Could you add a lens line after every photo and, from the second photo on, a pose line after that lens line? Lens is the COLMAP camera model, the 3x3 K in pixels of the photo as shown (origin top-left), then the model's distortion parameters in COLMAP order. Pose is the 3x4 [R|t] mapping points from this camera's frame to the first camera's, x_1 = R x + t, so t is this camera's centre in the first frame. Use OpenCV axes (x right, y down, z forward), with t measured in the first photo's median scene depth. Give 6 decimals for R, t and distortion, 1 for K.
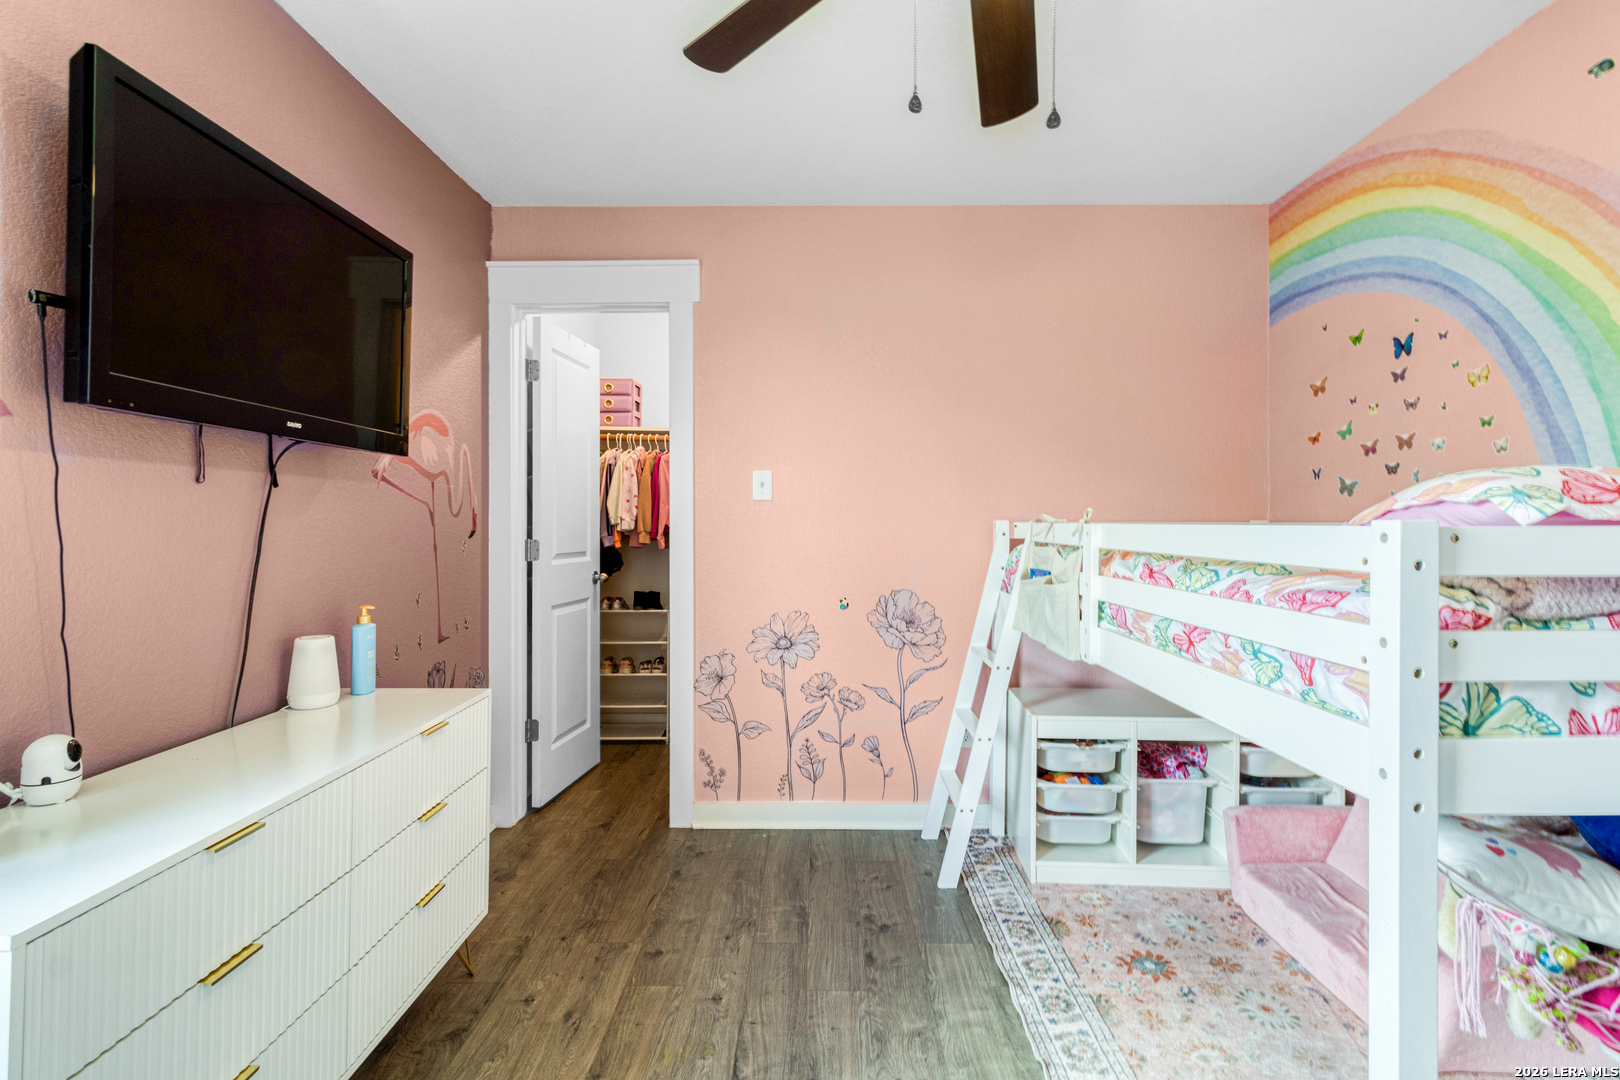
lens RADIAL K [[746.0, 0, 815.0], [0, 746.0, 527.1], [0, 0, 1]] dist [0.002950, 0.000323]
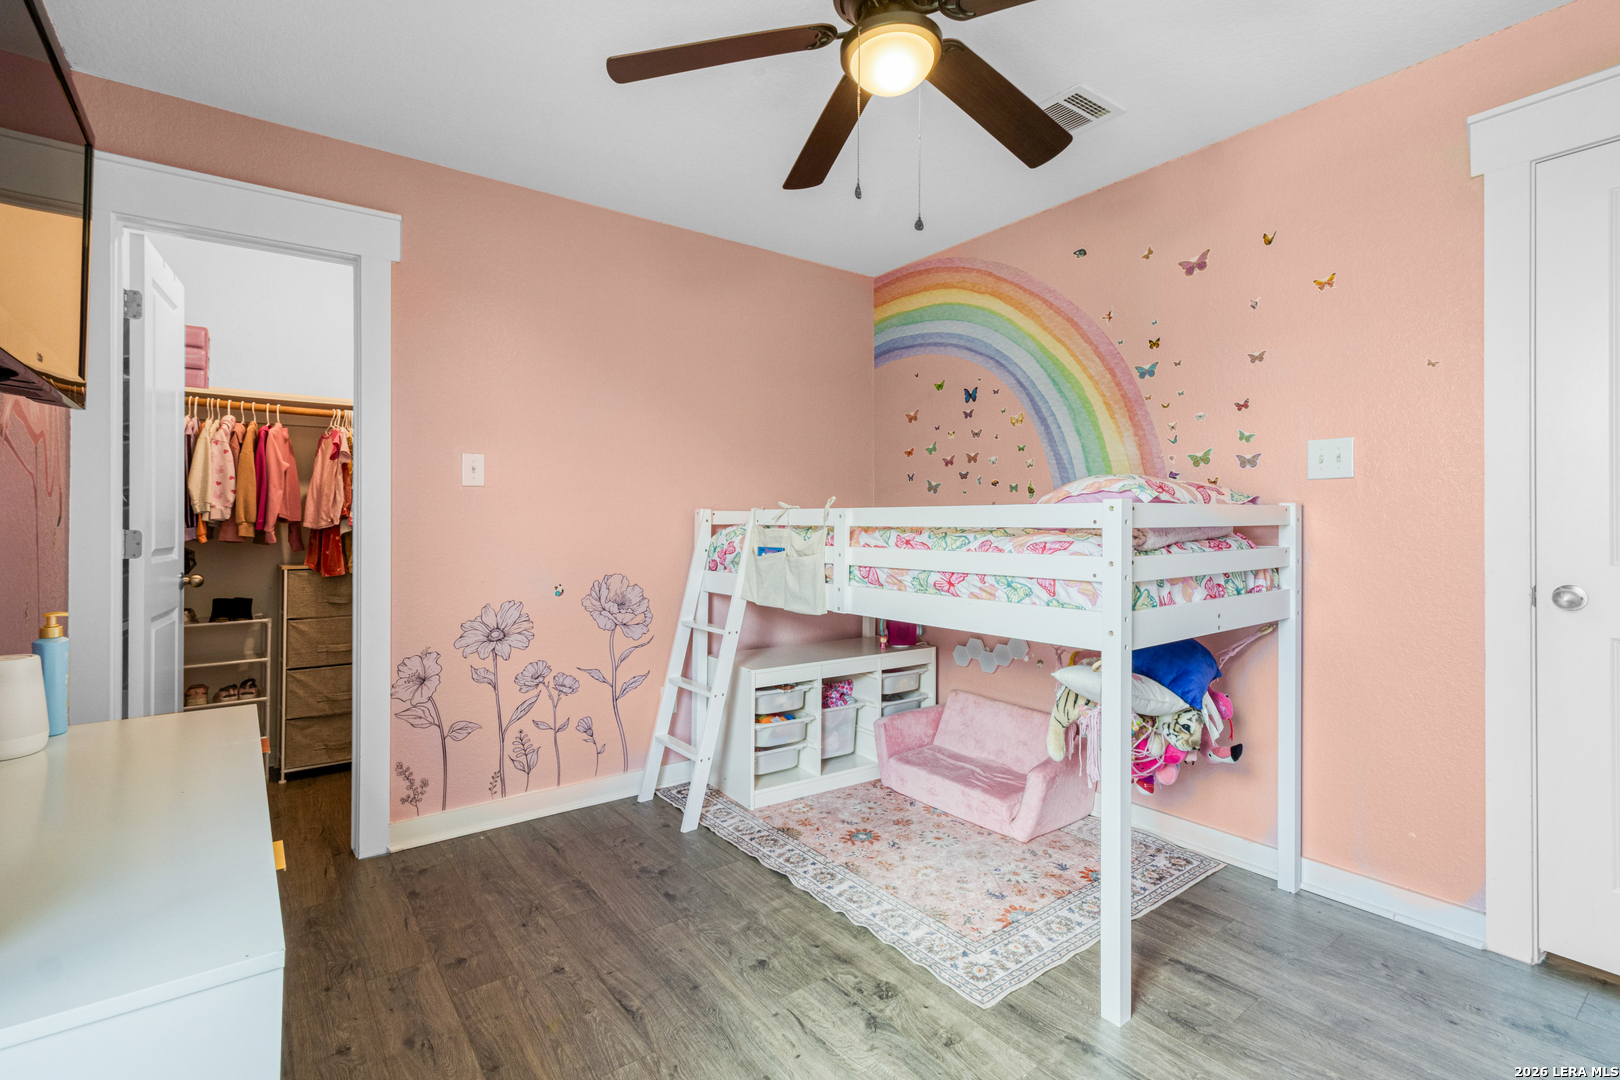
lens RADIAL K [[746.0, 0, 815.0], [0, 746.0, 527.1], [0, 0, 1]] dist [0.002950, 0.000323]
pose [[0.796738, -0.006071, 0.604295, -0.354502], [0.005389, 0.999981, 0.002940, 0.018969], [-0.604301, 0.000914, 0.796755, -0.019277]]
